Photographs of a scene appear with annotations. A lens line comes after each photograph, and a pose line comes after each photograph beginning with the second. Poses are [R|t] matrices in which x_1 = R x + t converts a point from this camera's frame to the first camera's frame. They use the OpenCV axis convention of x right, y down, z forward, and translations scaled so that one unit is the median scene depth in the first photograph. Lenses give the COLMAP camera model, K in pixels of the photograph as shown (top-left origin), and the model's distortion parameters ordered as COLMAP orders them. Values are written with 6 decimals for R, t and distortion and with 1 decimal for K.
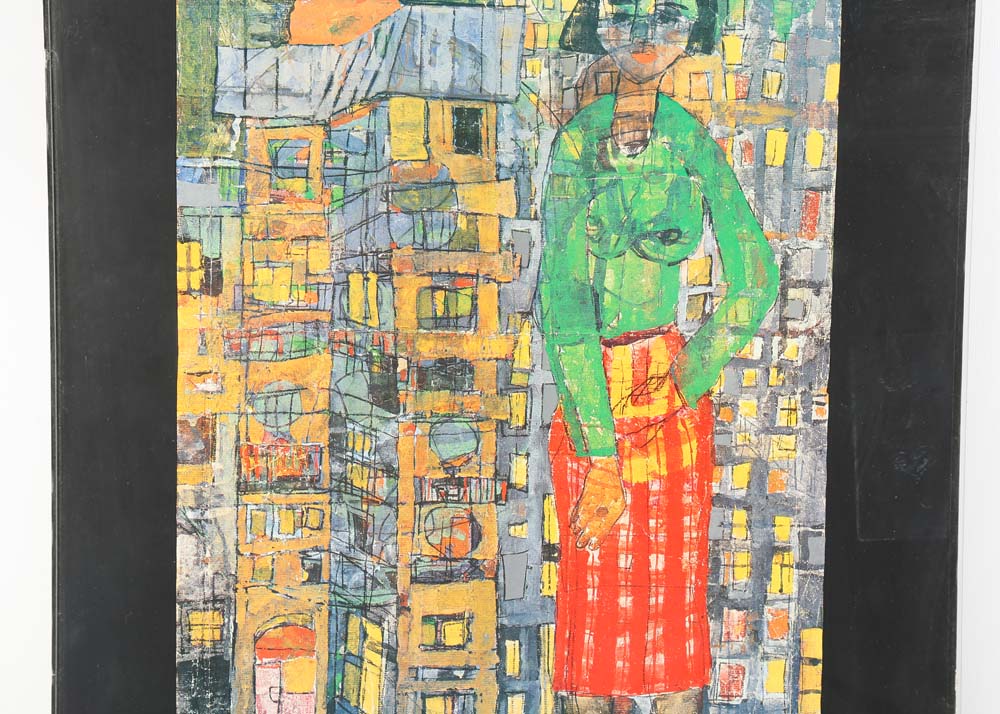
lens RADIAL K [[2178.2, 0, 499.2], [0, 2178.2, 365.1], [0, 0, 1]] dist [0.281724, 0.000000]
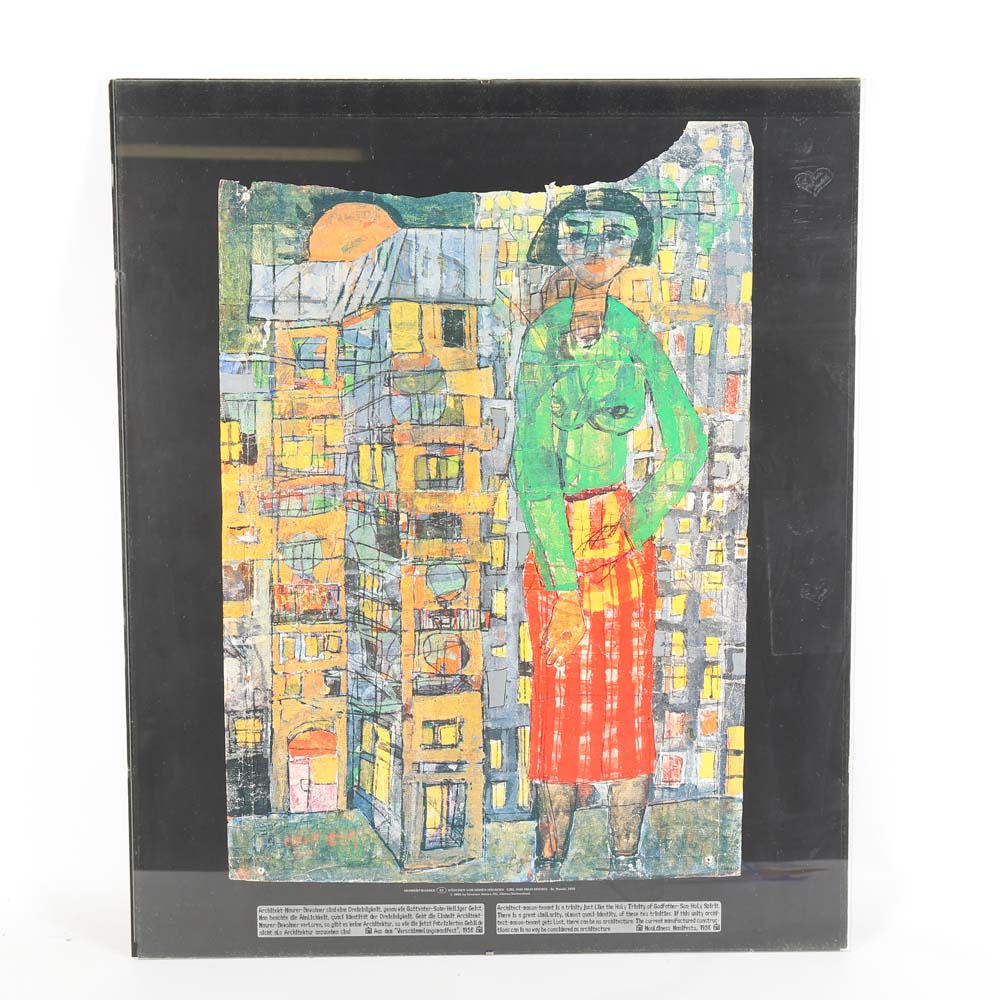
lens RADIAL K [[1571.0, 0, 499.7], [0, 1571.0, 504.3], [0, 0, 1]] dist [0.017687, 0.000000]
pose [[0.999913, -0.012506, 0.004258, 0.006315], [0.012538, 0.999894, -0.007385, -0.000986], [-0.004165, 0.007438, 0.999964, 0.110520]]
